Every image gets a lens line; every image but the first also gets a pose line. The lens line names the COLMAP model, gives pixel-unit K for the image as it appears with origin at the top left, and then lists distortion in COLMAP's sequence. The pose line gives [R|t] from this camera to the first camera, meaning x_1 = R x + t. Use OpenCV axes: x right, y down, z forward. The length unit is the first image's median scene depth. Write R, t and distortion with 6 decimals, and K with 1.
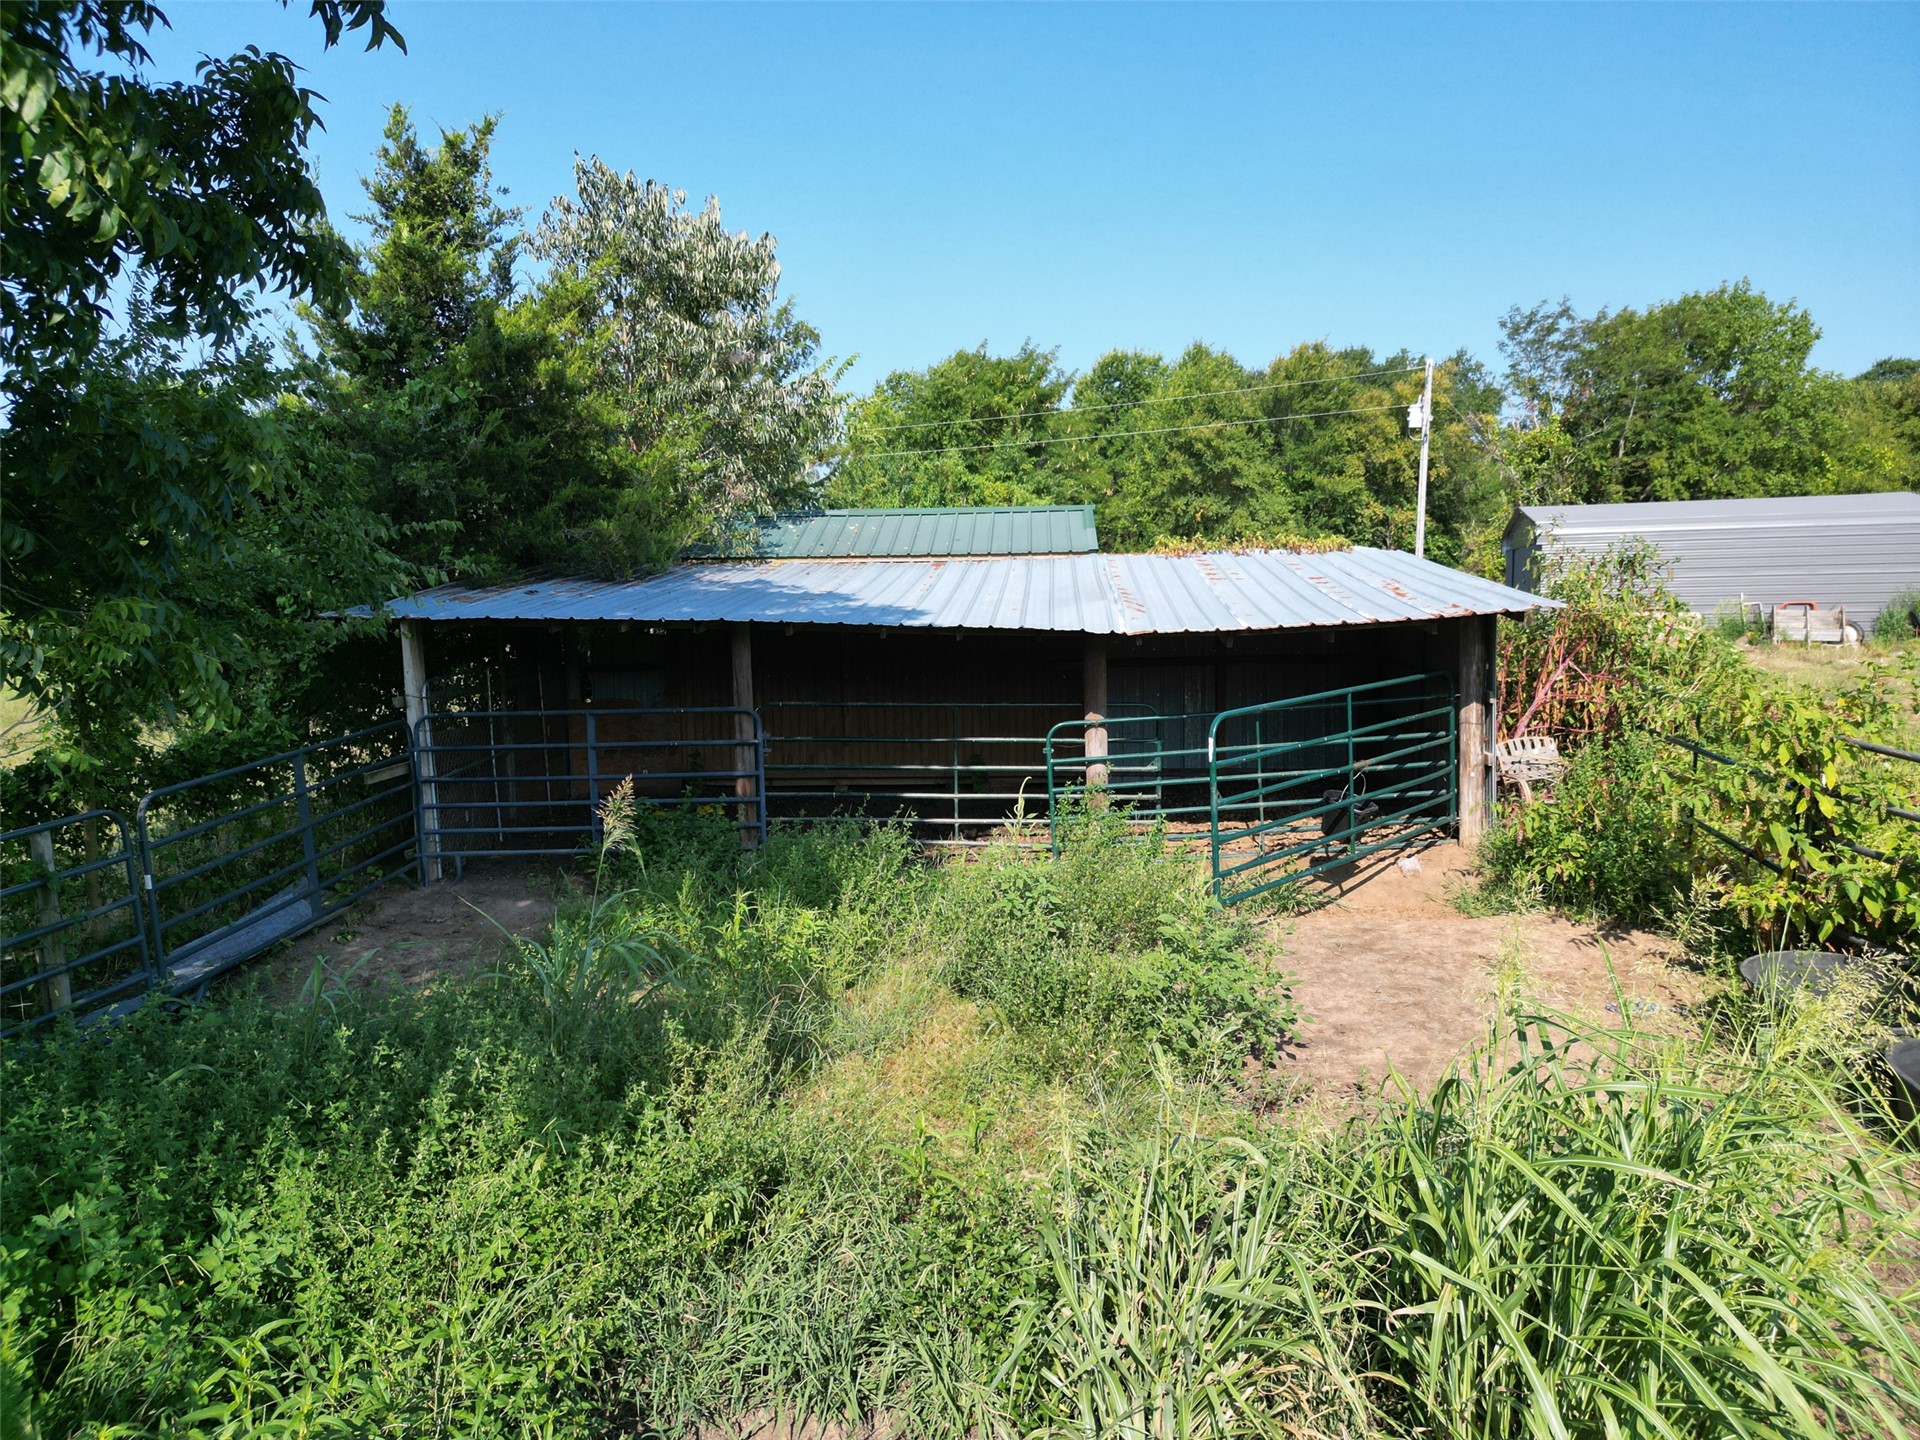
lens RADIAL K [[1332.9, 0, 960.0], [0, 1332.9, 720.0], [0, 0, 1]] dist [0.096531, -0.117900]
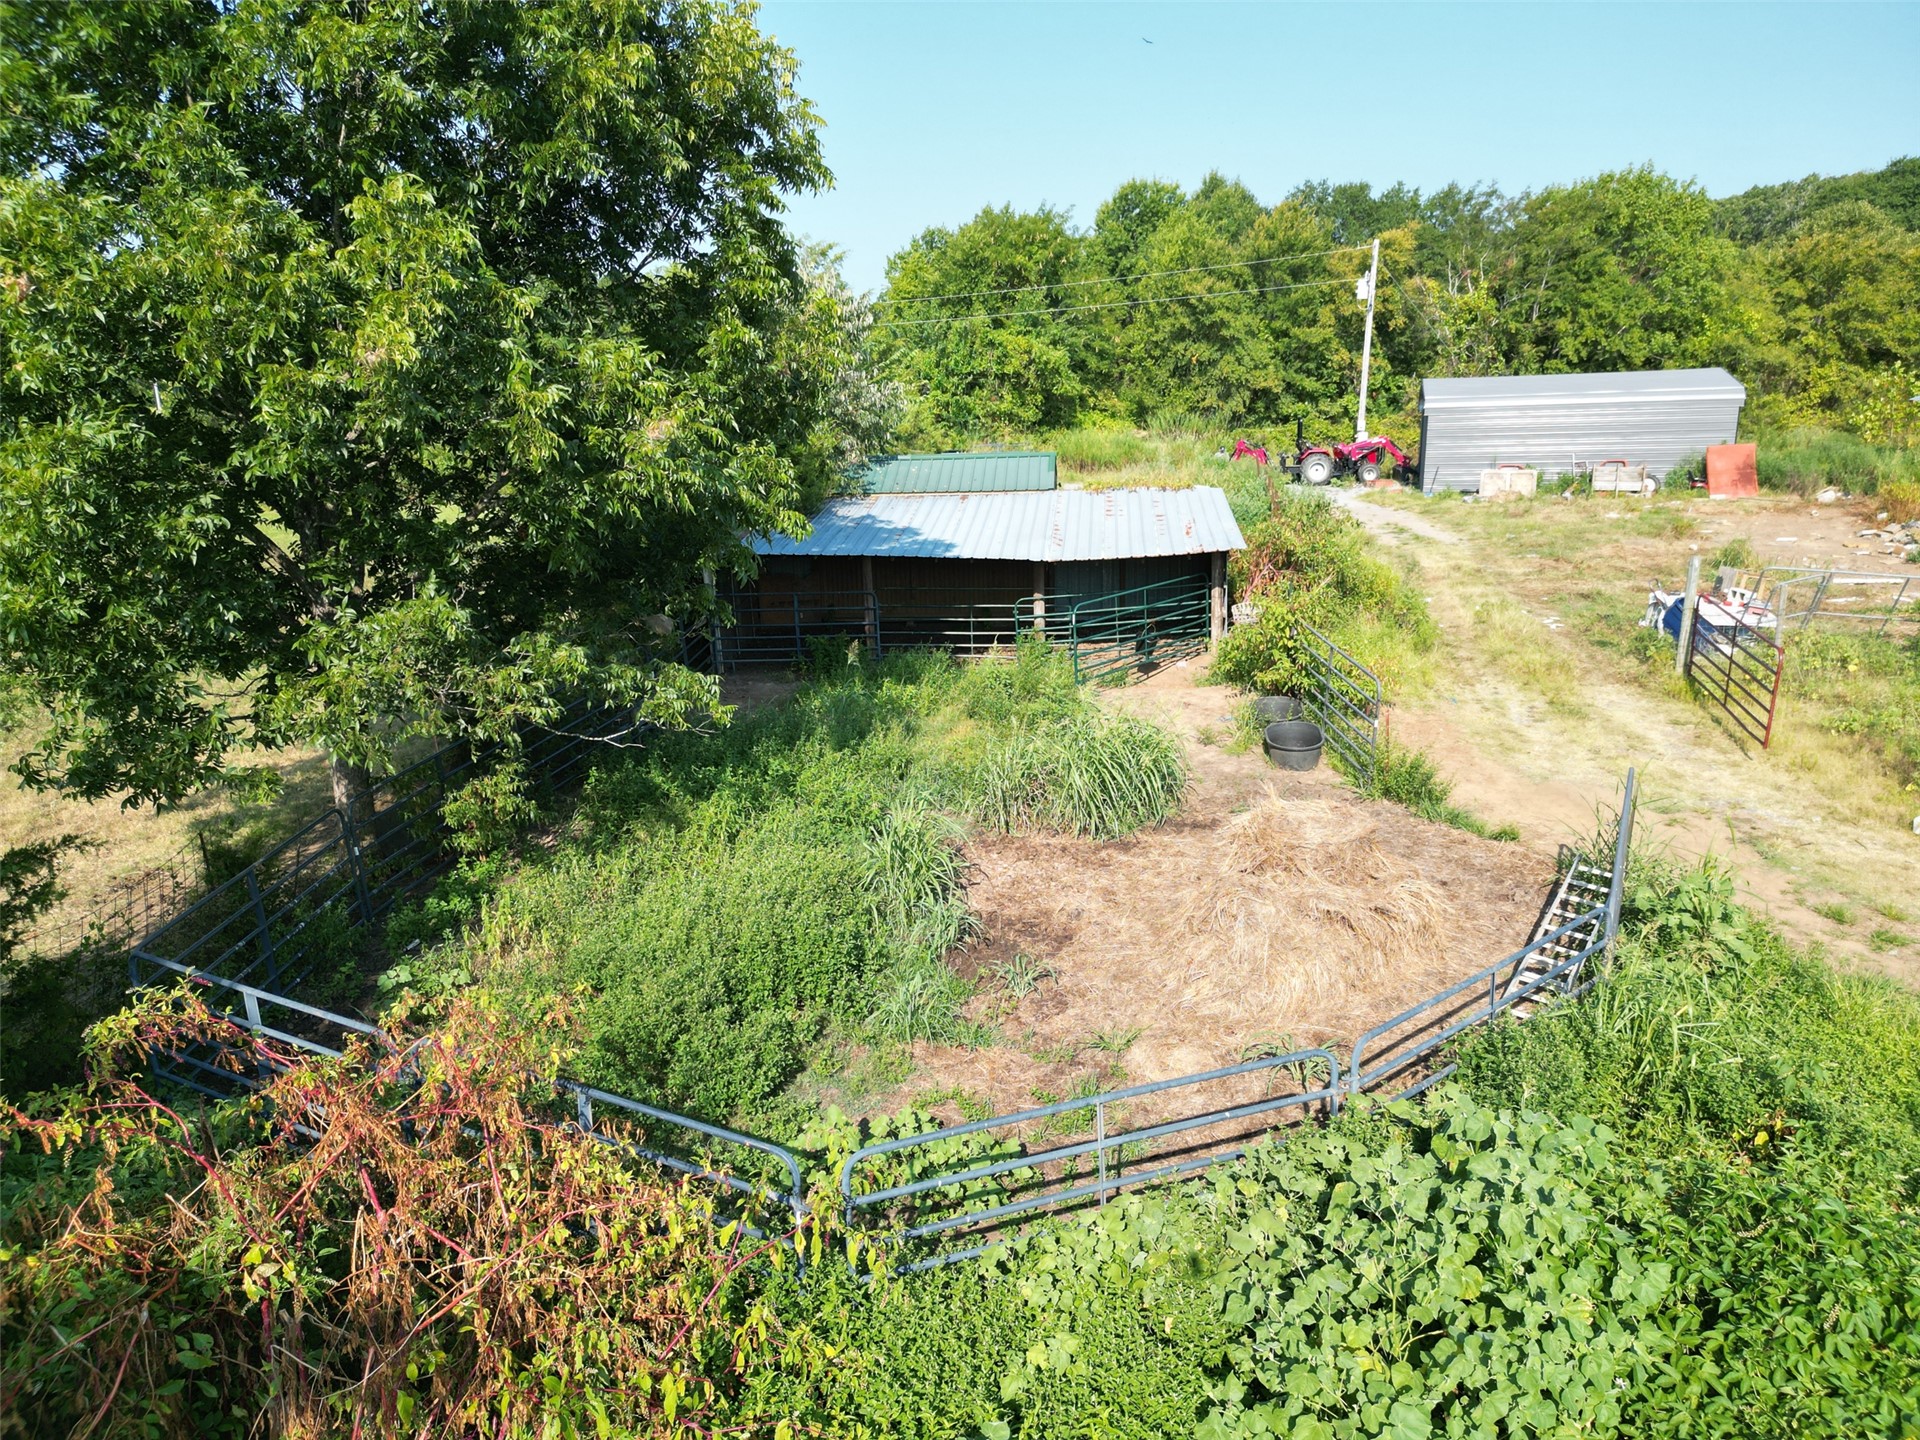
lens RADIAL K [[1332.9, 0, 960.0], [0, 1332.9, 720.0], [0, 0, 1]] dist [0.096531, -0.117900]
pose [[0.999619, -0.005045, -0.027153, 0.008530], [0.009104, 0.988414, 0.151509, -0.030371], [0.026074, -0.151698, 0.988083, -0.261035]]
